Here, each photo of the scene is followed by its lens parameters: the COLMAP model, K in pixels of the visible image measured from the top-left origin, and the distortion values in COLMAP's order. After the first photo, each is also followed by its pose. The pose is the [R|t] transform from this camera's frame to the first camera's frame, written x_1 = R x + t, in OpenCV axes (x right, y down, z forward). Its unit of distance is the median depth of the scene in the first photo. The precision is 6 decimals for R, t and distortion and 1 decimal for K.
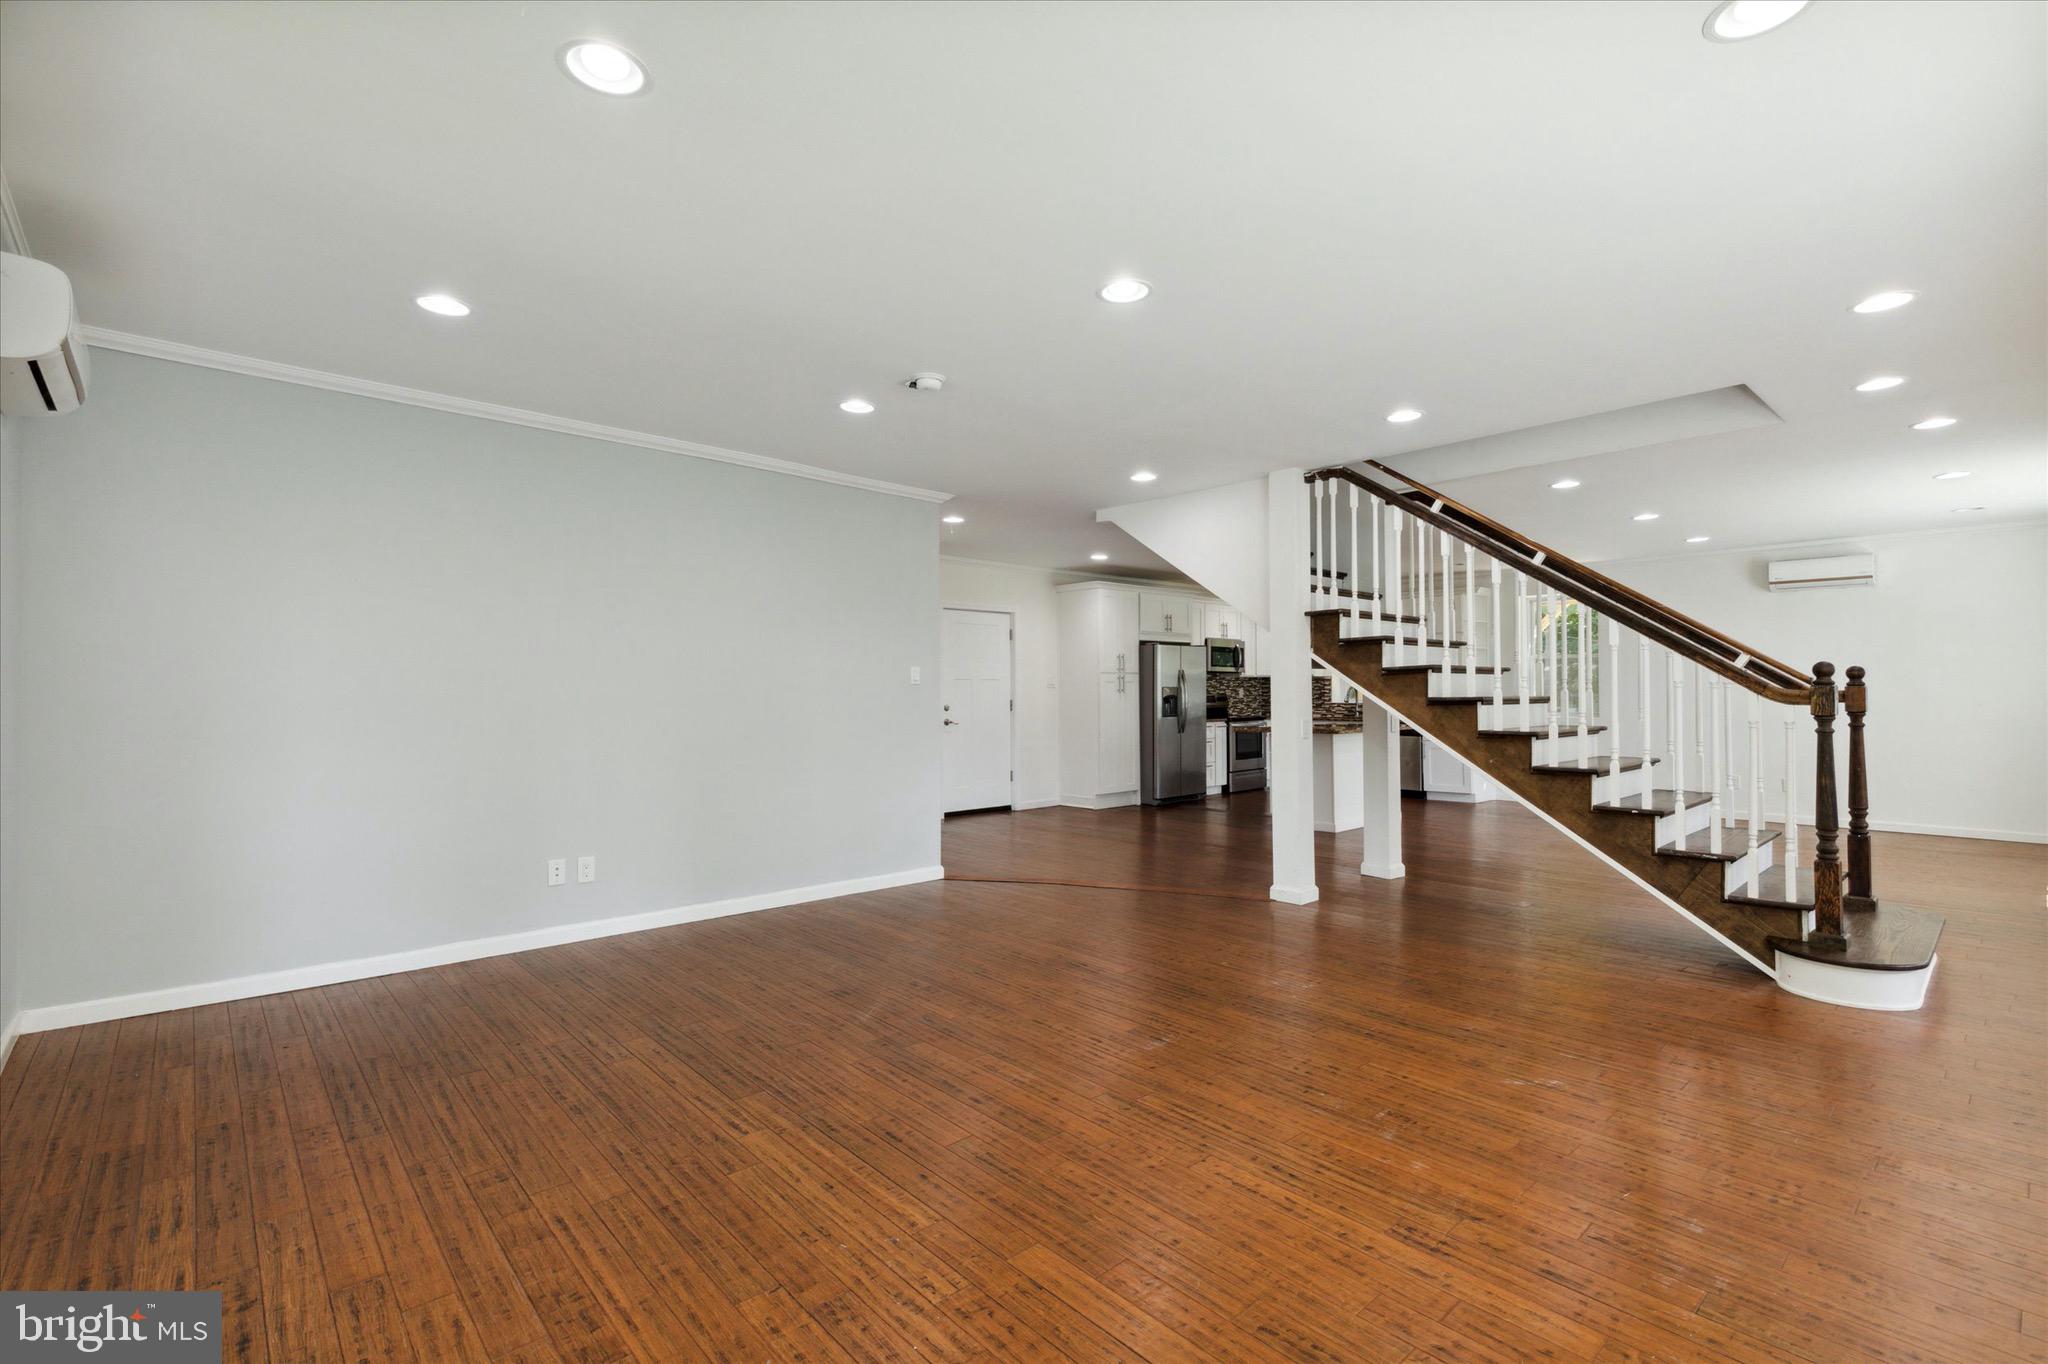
lens RADIAL K [[932.2, 0, 1026.7], [0, 932.2, 680.7], [0, 0, 1]] dist [0.005283, 0.001188]
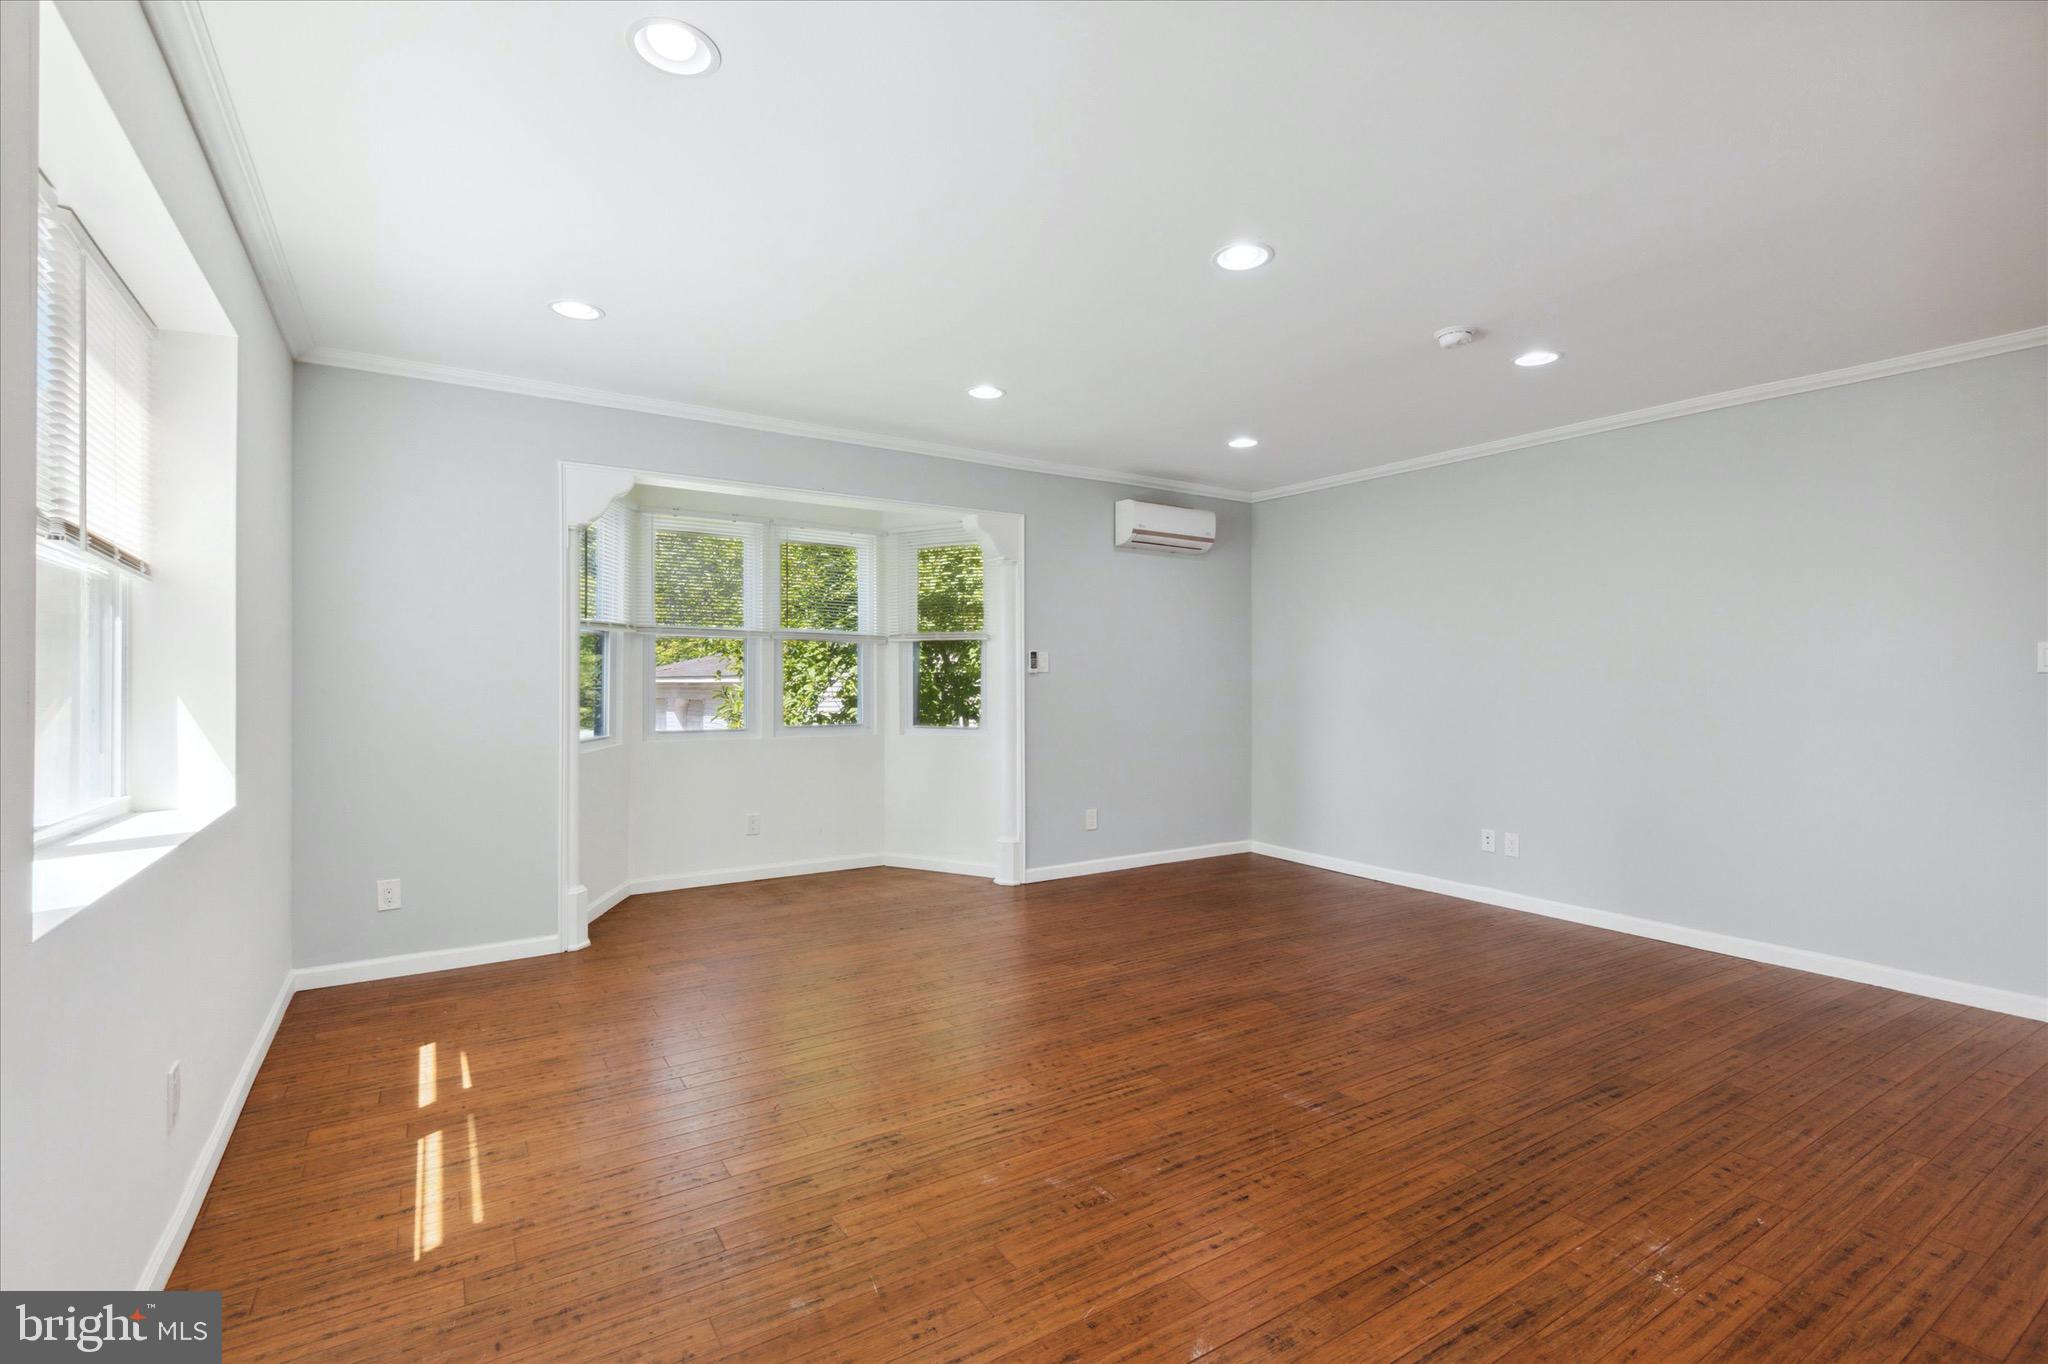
lens RADIAL K [[932.2, 0, 1031.4], [0, 932.2, 678.8], [0, 0, 1]] dist [0.005283, 0.001188]
pose [[-0.159603, 0.002778, -0.987177, 0.633268], [0.006630, 0.999977, 0.001742, 0.001181], [0.987159, -0.006267, -0.159618, 0.559265]]
